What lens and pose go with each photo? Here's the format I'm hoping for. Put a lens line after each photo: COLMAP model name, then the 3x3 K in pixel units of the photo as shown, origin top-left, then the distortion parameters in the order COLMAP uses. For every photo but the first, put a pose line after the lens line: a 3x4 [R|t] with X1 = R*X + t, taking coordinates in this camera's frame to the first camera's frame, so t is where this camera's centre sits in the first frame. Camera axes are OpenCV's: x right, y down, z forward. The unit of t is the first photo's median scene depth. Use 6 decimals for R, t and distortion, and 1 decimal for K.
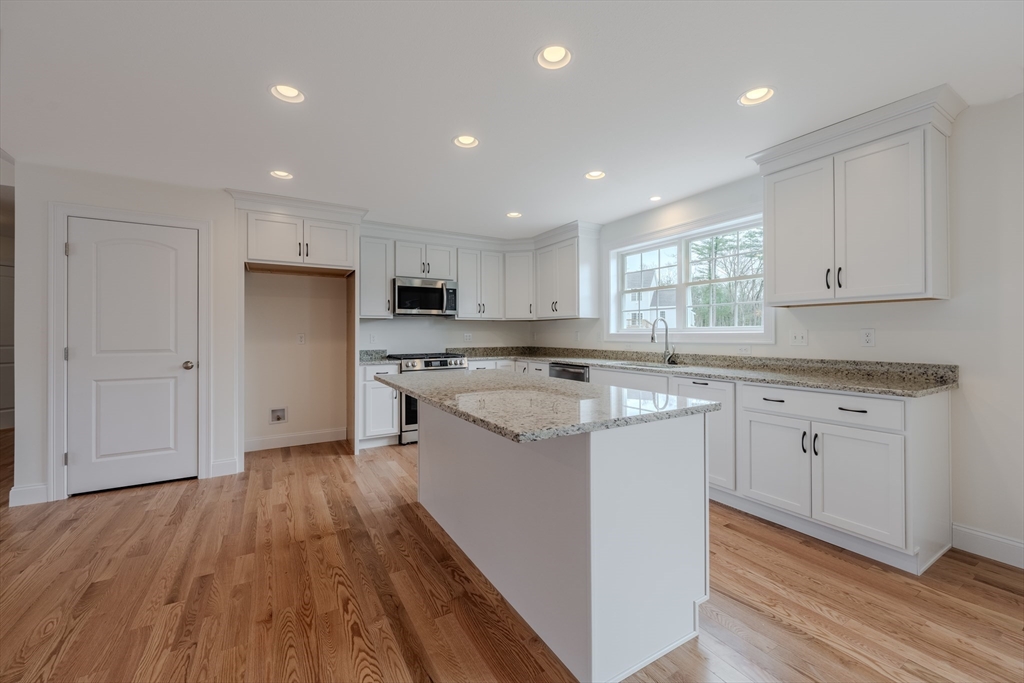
lens RADIAL K [[406.9, 0, 511.4], [0, 406.9, 333.1], [0, 0, 1]] dist [-0.000305, -0.000420]
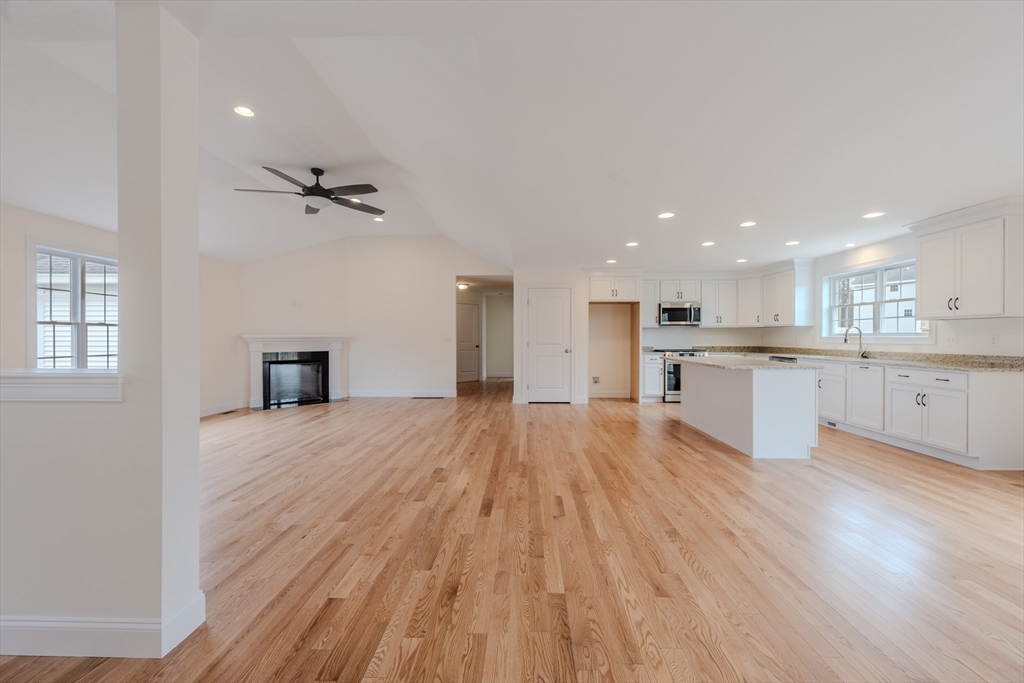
lens RADIAL K [[406.9, 0, 511.2], [0, 406.9, 338.0], [0, 0, 1]] dist [-0.000305, -0.000420]
pose [[0.847539, 0.003871, -0.530719, 0.086526], [-0.000360, 0.999977, 0.006718, -0.004664], [0.530733, -0.005502, 0.847521, -0.787854]]
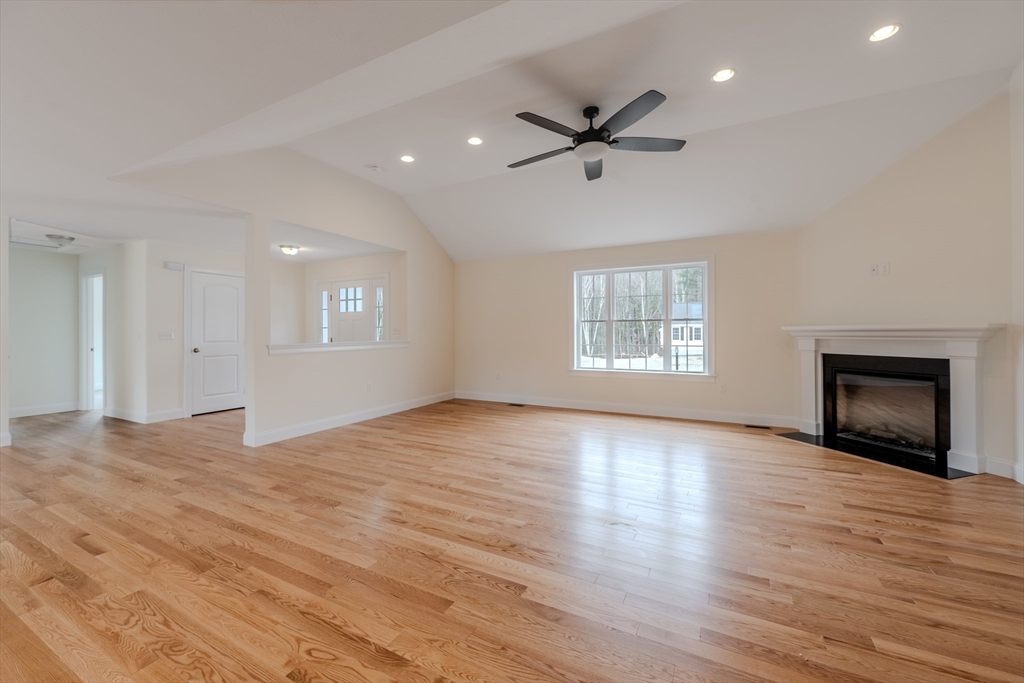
lens RADIAL K [[406.9, 0, 505.2], [0, 406.9, 332.4], [0, 0, 1]] dist [-0.000305, -0.000420]
pose [[-0.851762, 0.005841, -0.523896, -0.386444], [0.008012, 0.999966, -0.001879, 0.007031], [0.523867, -0.005798, -0.851780, 0.550932]]
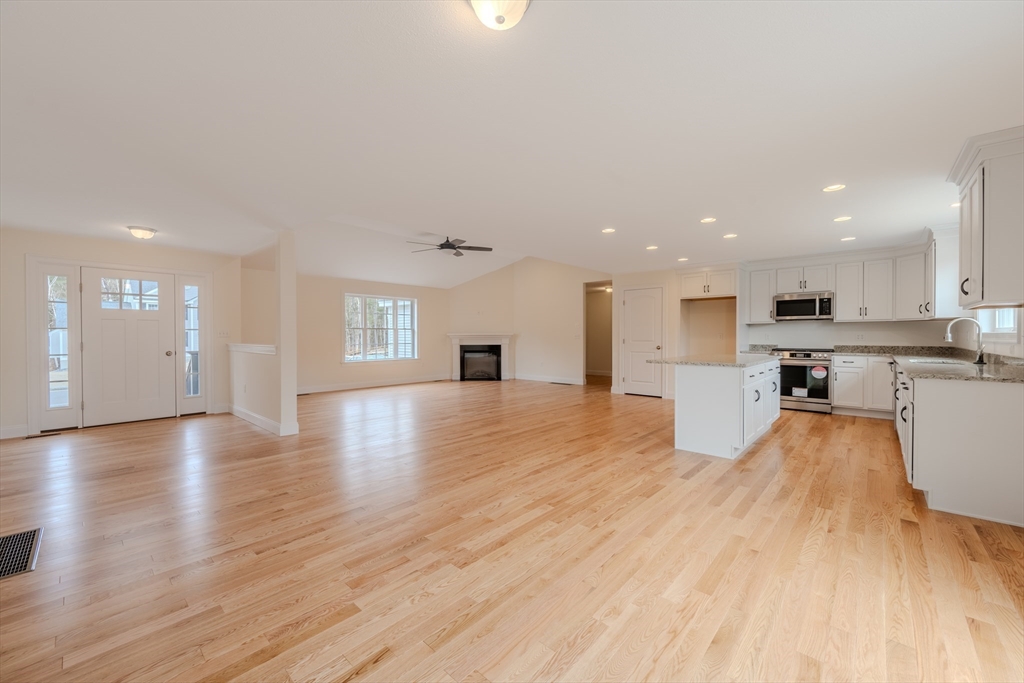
lens RADIAL K [[406.9, 0, 509.6], [0, 406.9, 339.2], [0, 0, 1]] dist [-0.000305, -0.000420]
pose [[0.285507, 0.010166, -0.958323, 0.900276], [0.002989, 0.999929, 0.011498, 0.001526], [0.958372, -0.006147, 0.285456, -0.355220]]
